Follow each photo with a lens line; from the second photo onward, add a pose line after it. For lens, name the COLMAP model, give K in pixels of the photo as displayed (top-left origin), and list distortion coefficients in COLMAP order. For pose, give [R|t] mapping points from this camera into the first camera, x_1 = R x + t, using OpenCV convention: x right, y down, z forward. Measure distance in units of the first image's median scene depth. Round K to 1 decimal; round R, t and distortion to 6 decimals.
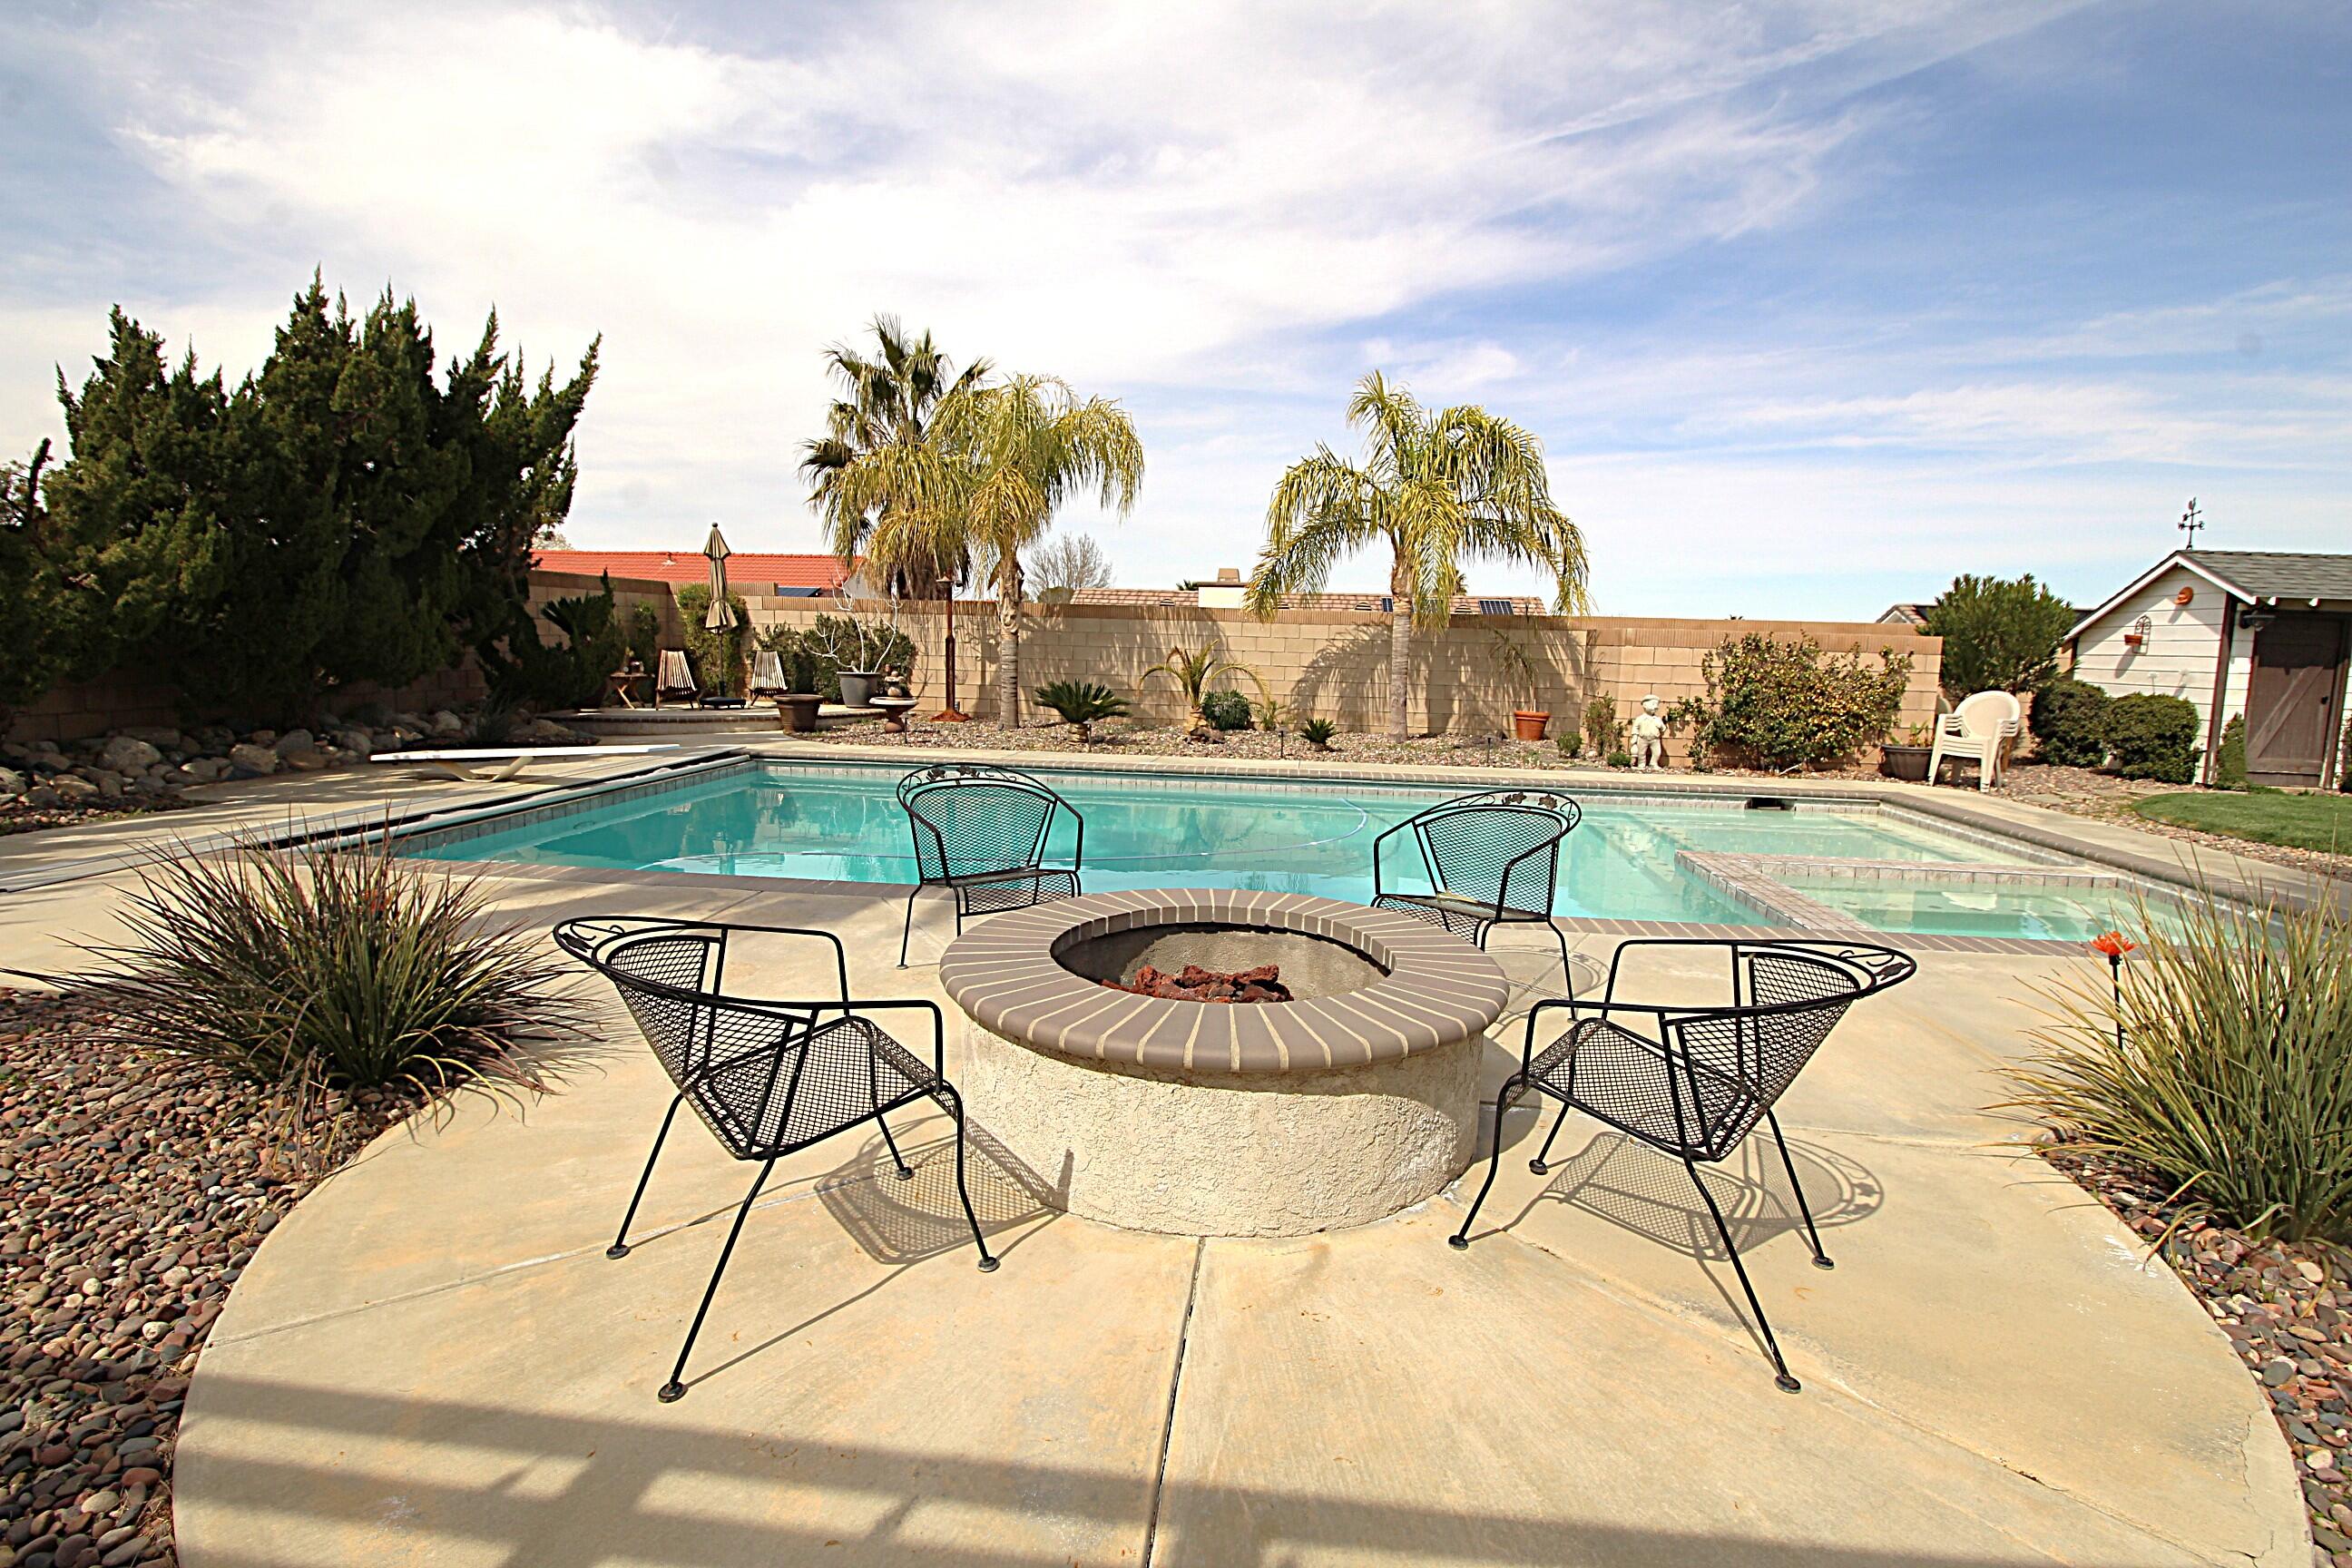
lens RADIAL K [[1112.1, 0, 1189.7], [0, 1112.1, 782.4], [0, 0, 1]] dist [-0.000015, -0.012574]
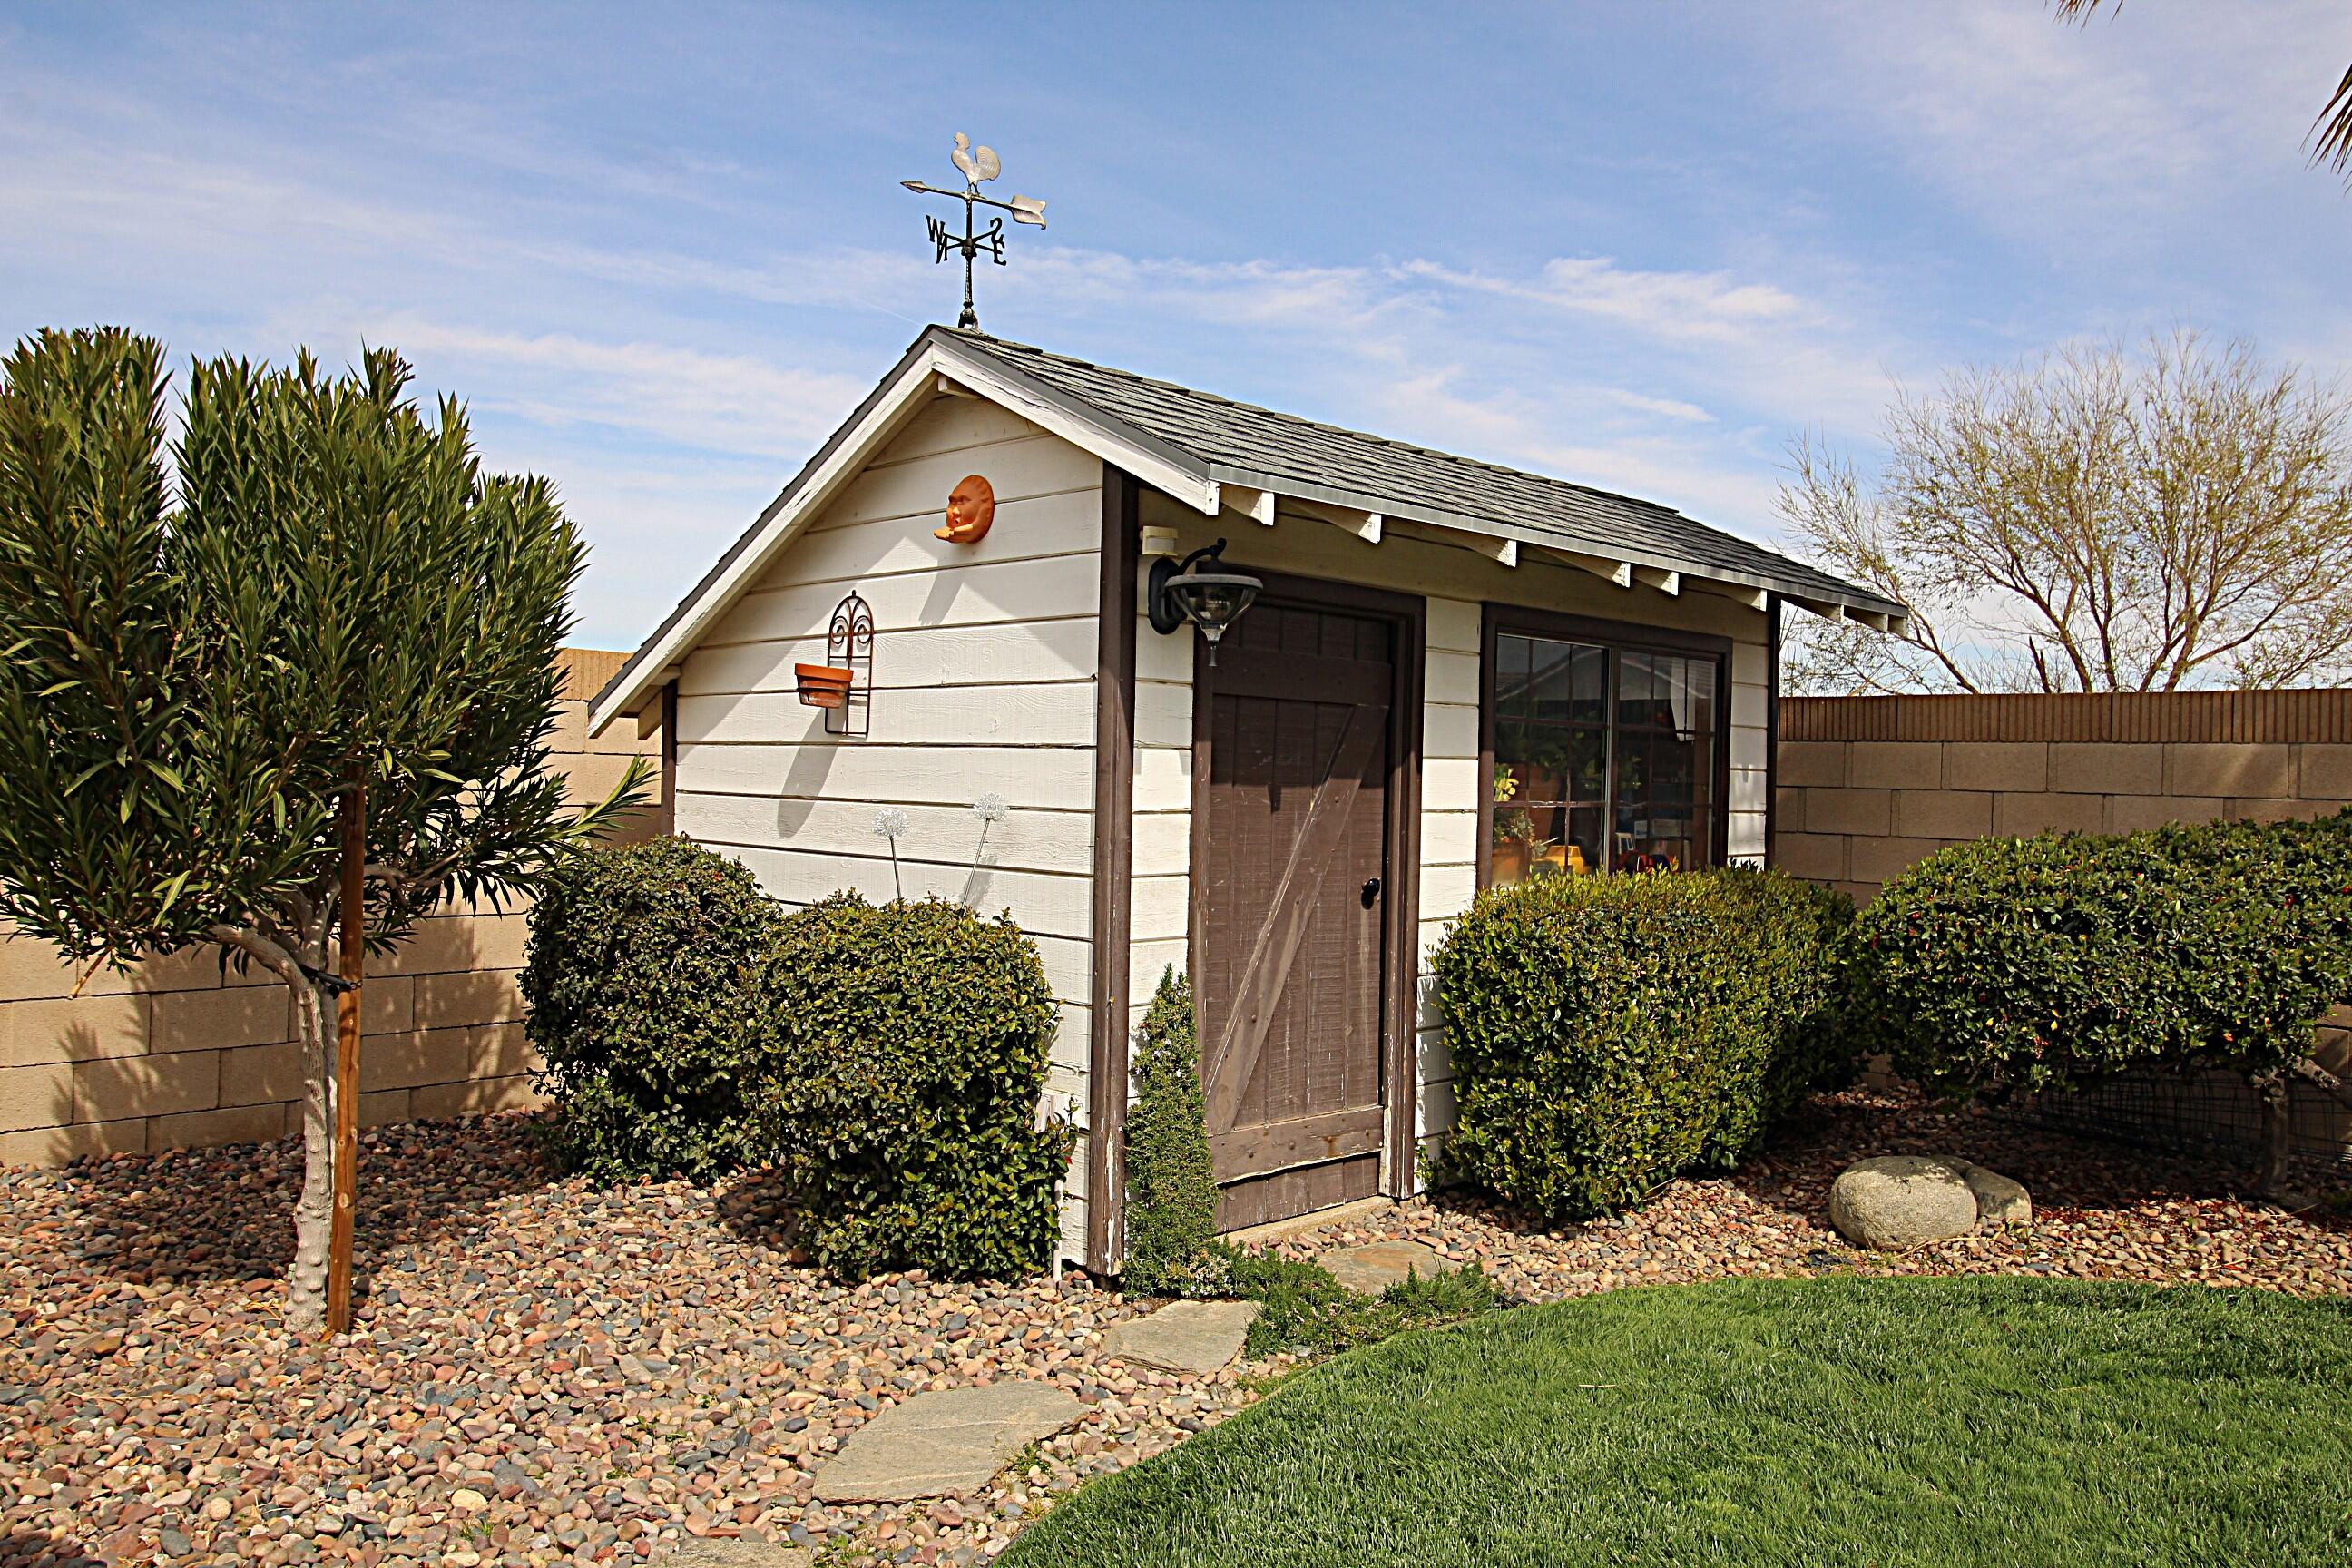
lens RADIAL K [[1675.6, 0, 1176.0], [0, 1675.6, 784.0], [0, 0, 1]] dist [0.041832, 0.000571]
pose [[0.643940, -0.012515, 0.764973, 0.641256], [0.088027, 0.994438, -0.057830, -0.080021], [-0.759995, 0.104577, 0.641460, 0.726325]]
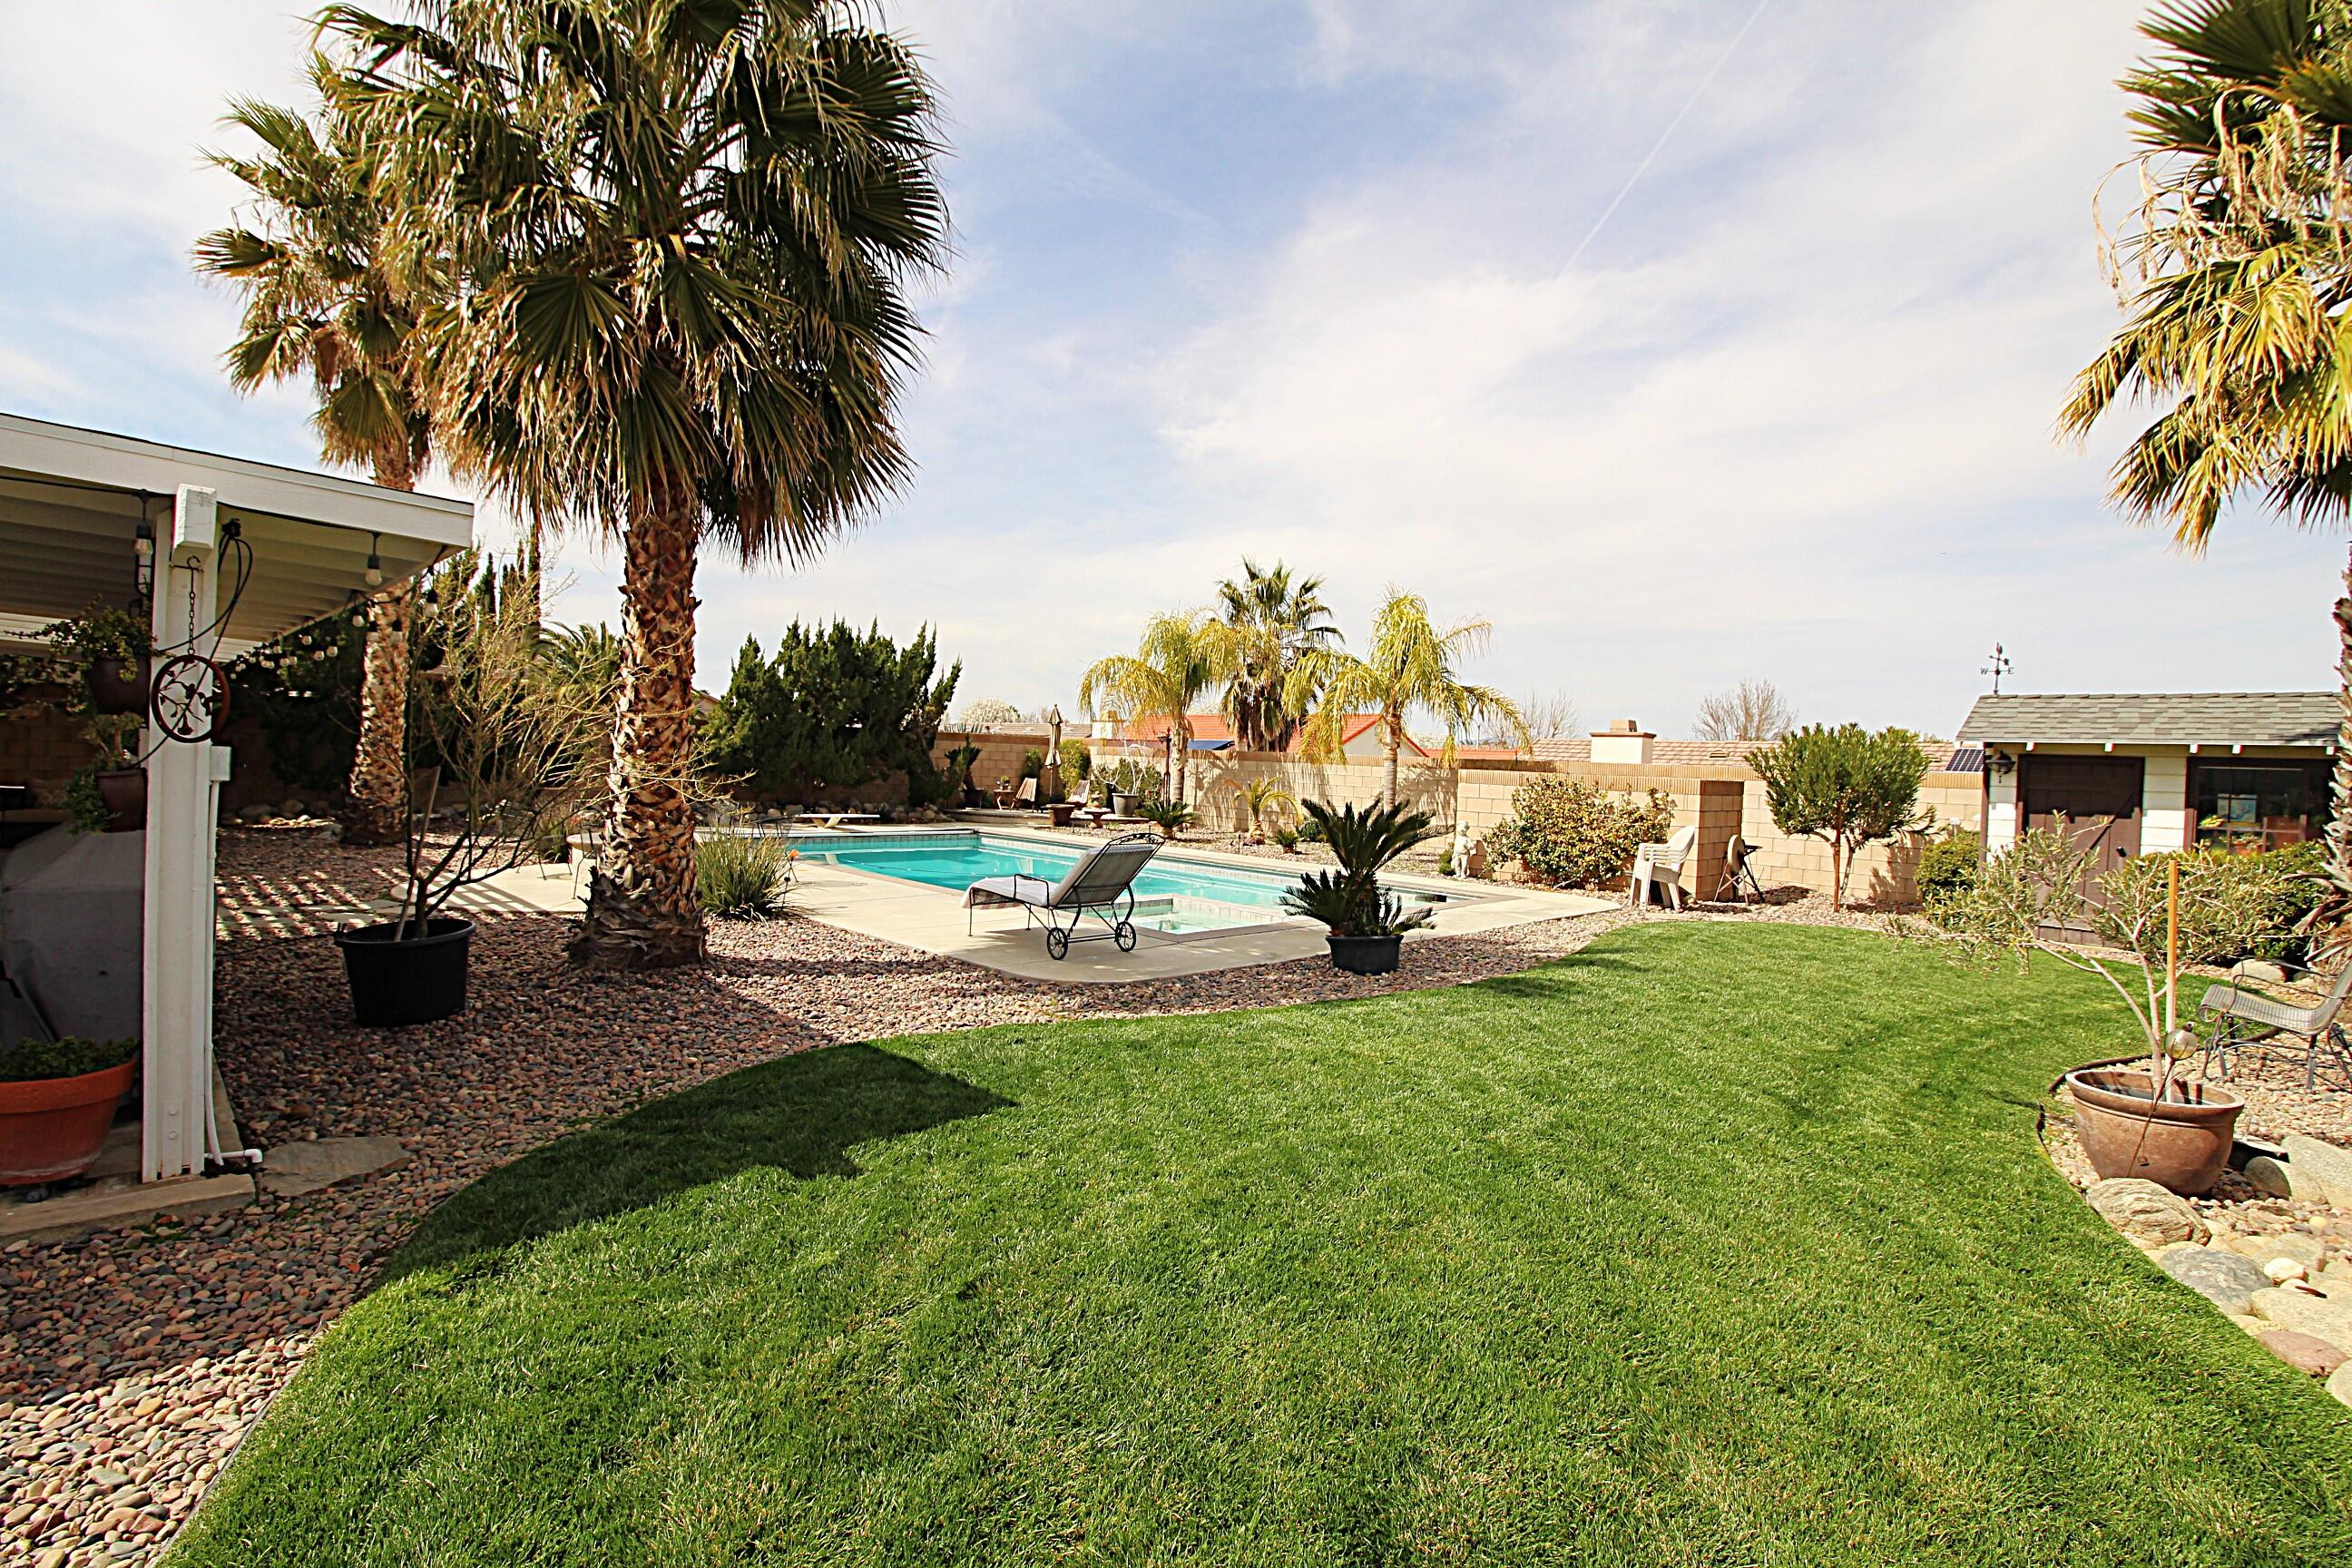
lens RADIAL K [[1112.1, 0, 1189.7], [0, 1112.1, 782.4], [0, 0, 1]] dist [-0.000015, -0.012574]
pose [[0.769916, 0.017557, -0.637904, 0.990026], [-0.101720, 0.990217, -0.095517, 0.032215], [0.629987, 0.138428, 0.764169, -0.189437]]
